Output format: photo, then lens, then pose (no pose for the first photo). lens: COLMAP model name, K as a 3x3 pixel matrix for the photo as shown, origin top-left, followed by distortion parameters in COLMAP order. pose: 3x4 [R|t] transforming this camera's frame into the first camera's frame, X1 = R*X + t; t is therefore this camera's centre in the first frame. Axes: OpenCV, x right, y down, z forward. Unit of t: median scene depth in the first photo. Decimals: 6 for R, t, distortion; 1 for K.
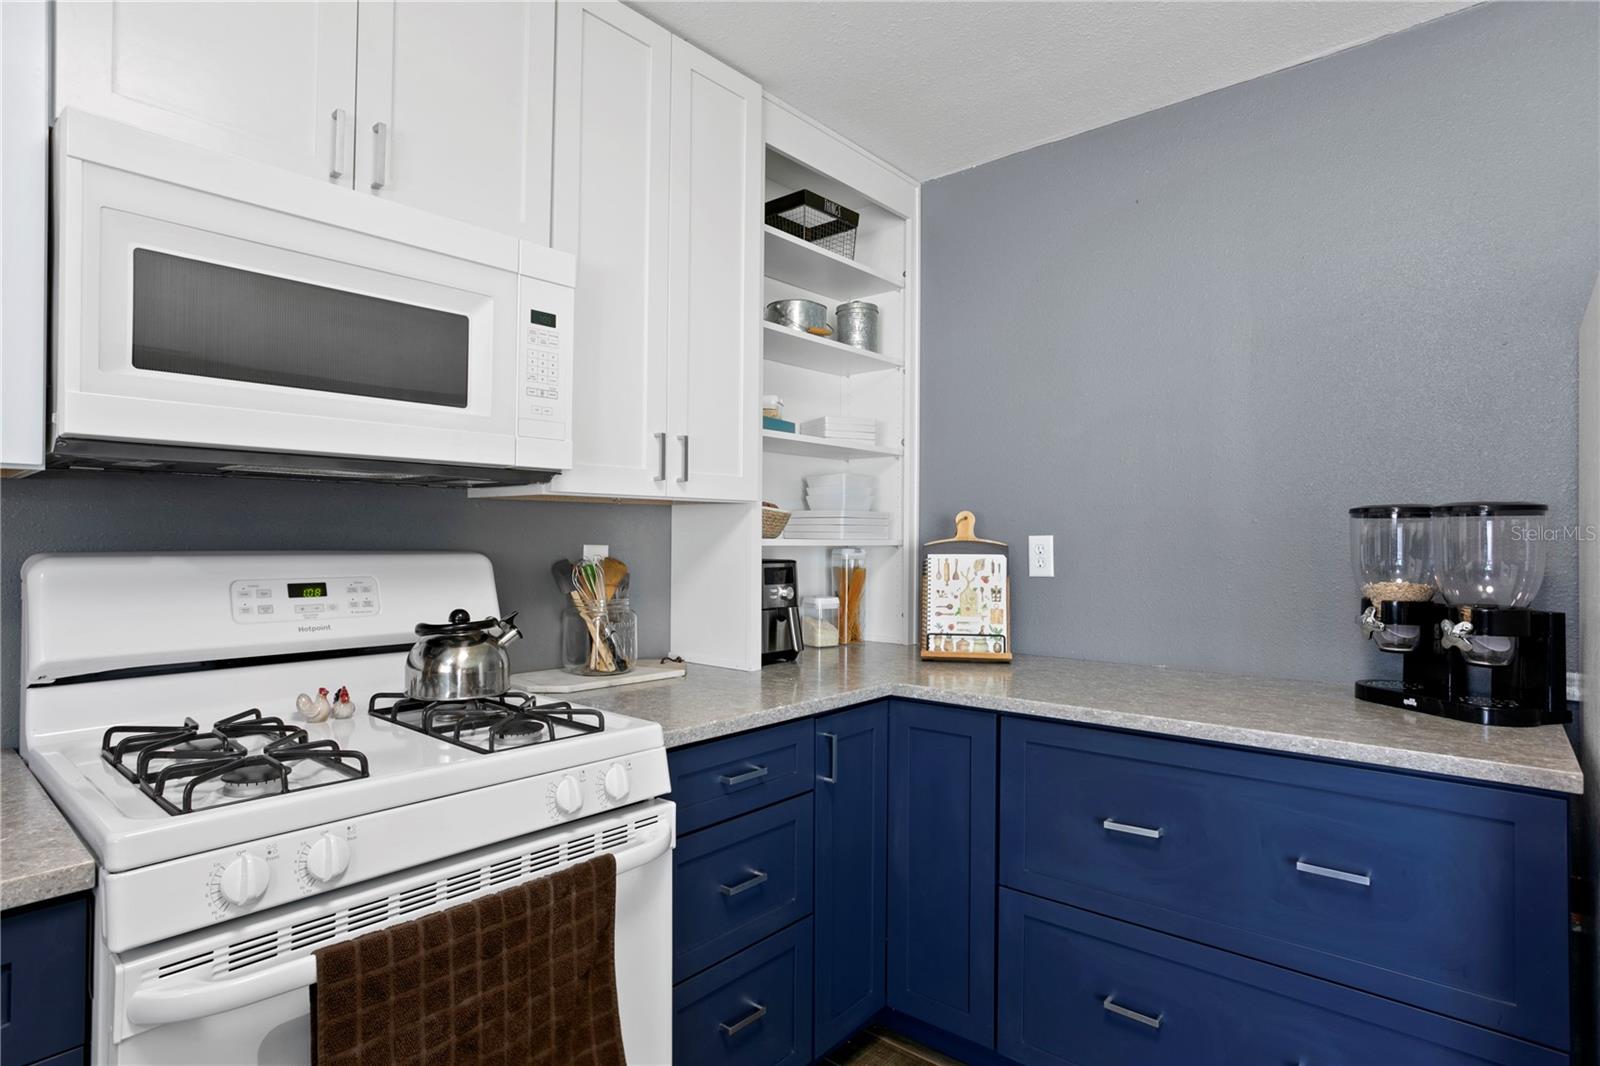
lens RADIAL K [[846.0, 0, 775.7], [0, 846.0, 529.6], [0, 0, 1]] dist [-0.065953, 0.051138]
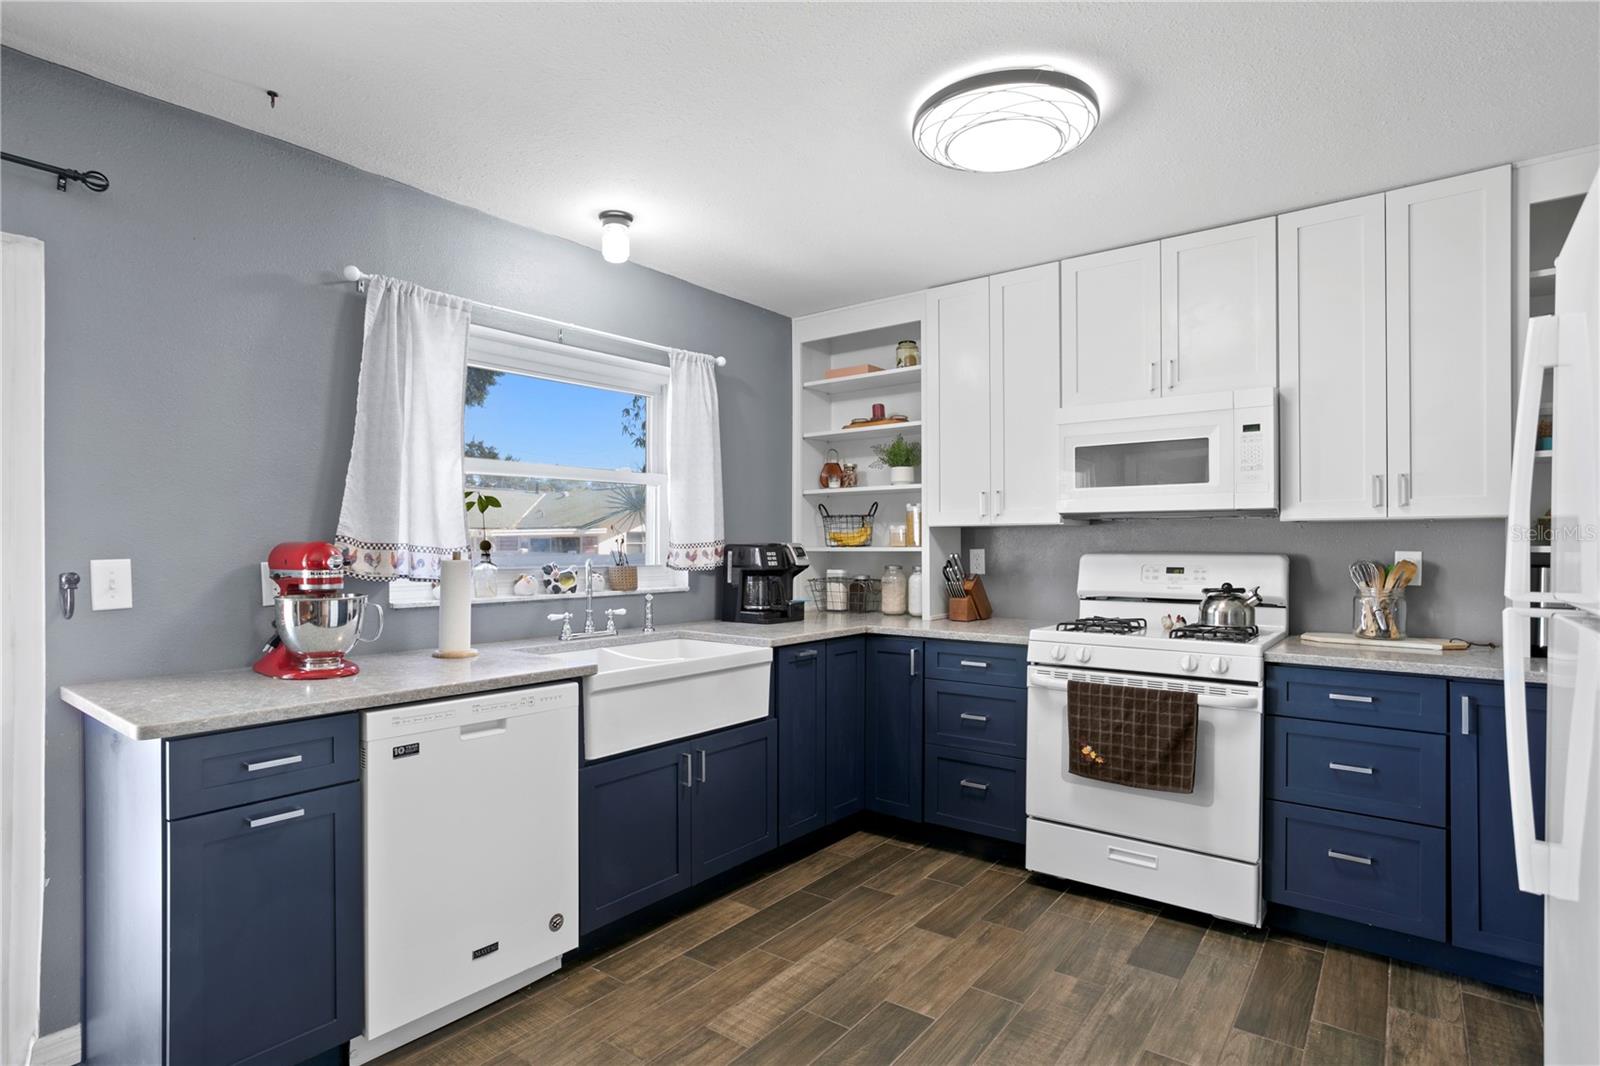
lens RADIAL K [[828.5, 0, 780.2], [0, 828.5, 542.5], [0, 0, 1]] dist [-0.046843, 0.033358]
pose [[0.051508, -0.009237, -0.998630, 1.474883], [0.007567, 0.999932, -0.008859, 0.010615], [0.998644, -0.007101, 0.051574, -0.136111]]
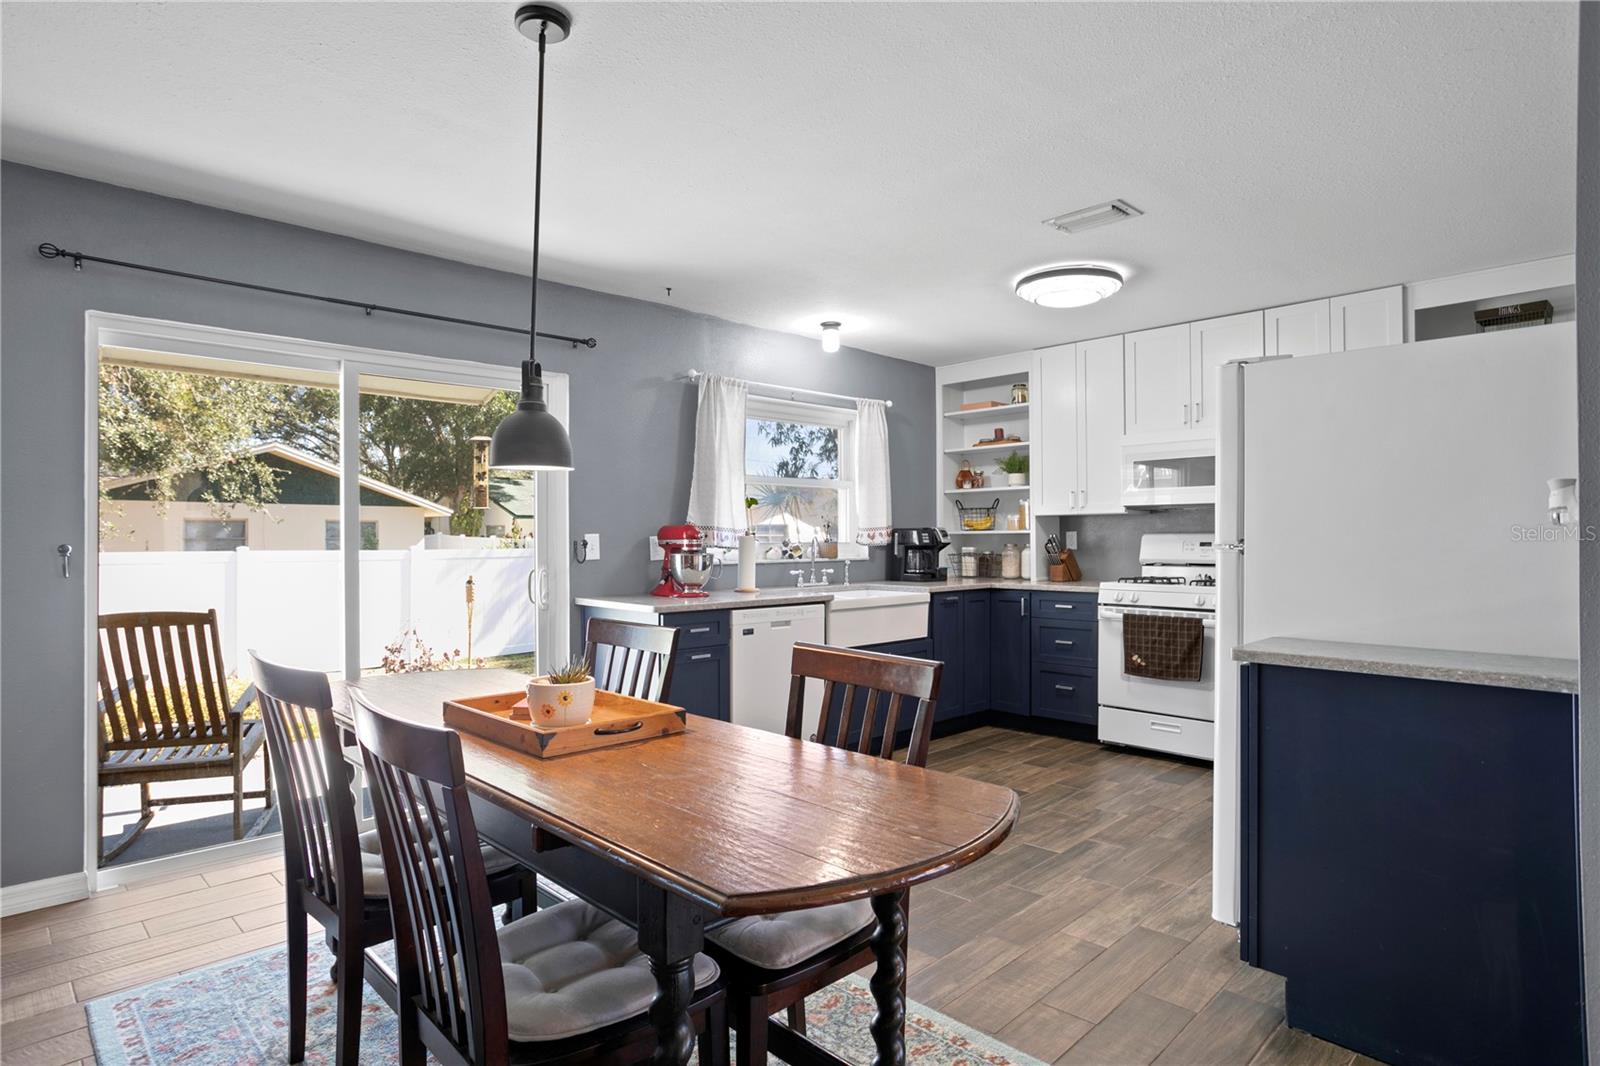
lens RADIAL K [[857.5, 0, 800.0], [0, 857.5, 533.0], [0, 0, 1]] dist [-0.001701, -0.000174]
pose [[-0.065199, -0.012766, -0.997791, 2.716549], [0.009562, 0.999864, -0.013417, 0.056797], [0.997826, -0.010415, -0.065068, -0.324522]]
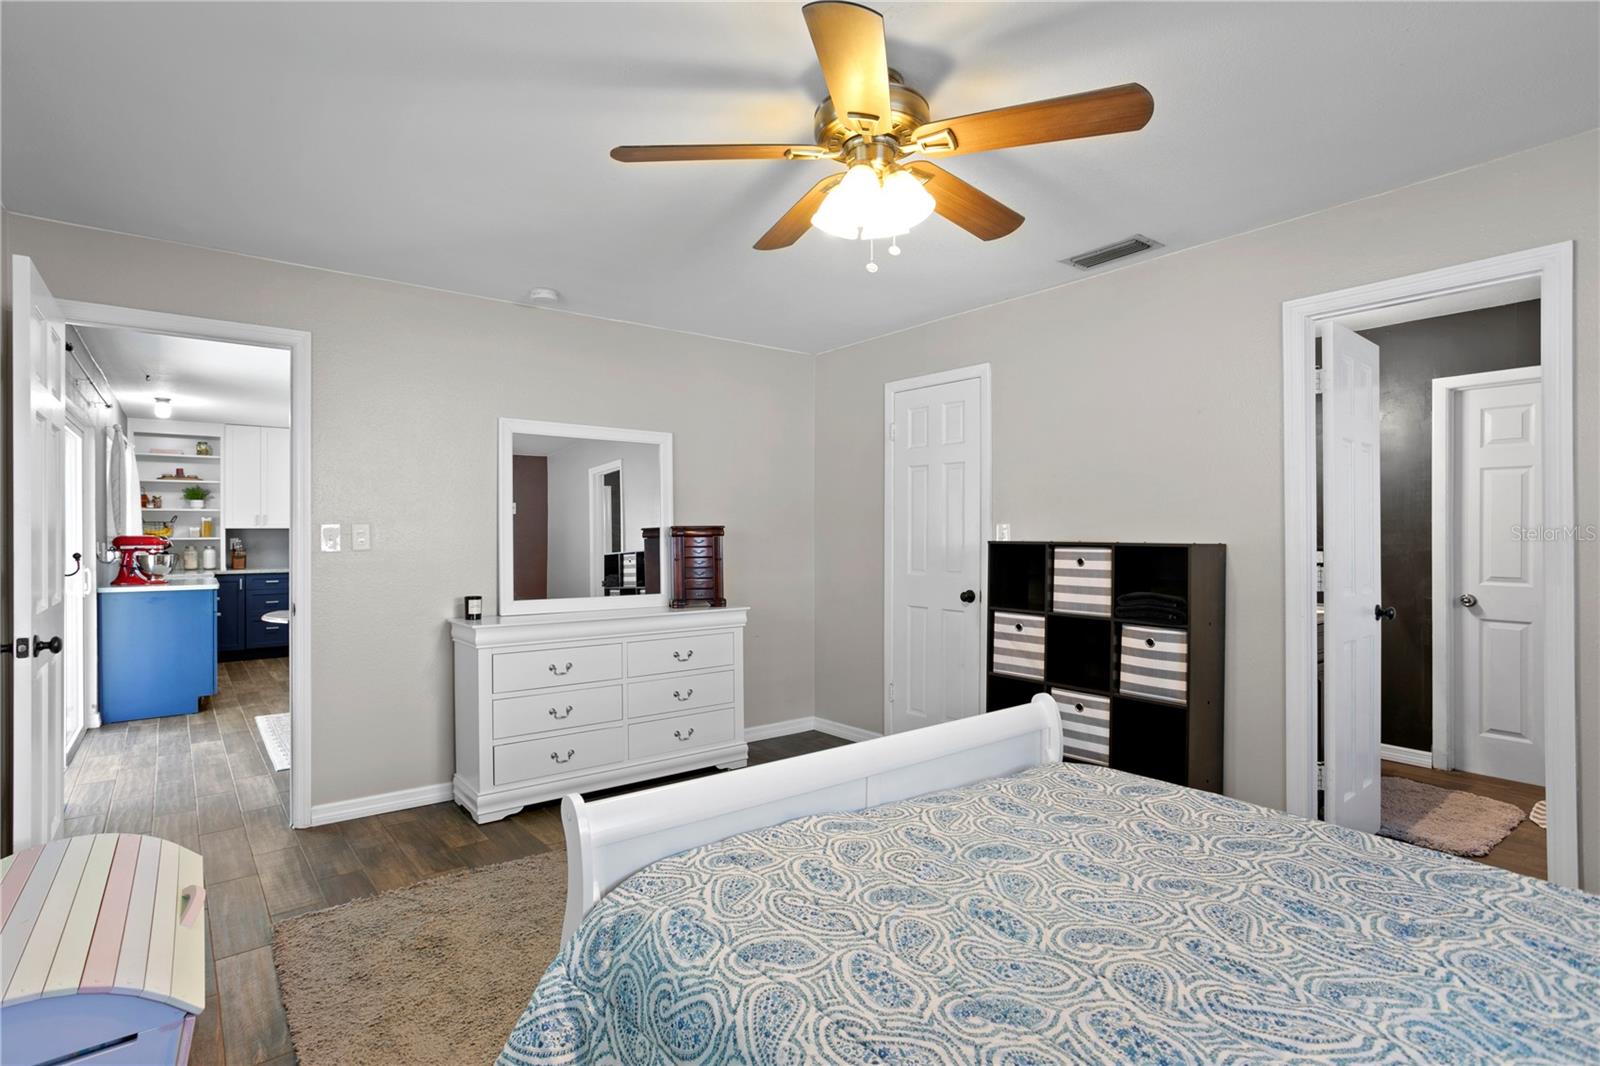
lens RADIAL K [[777.0, 0, 775.6], [0, 777.0, 537.1], [0, 0, 1]] dist [-0.065191, 0.049906]
pose [[0.981775, -0.005916, -0.189957, 3.652564], [0.007278, 0.999953, 0.006478, -0.003362], [0.189910, -0.007742, 0.981771, -3.842064]]
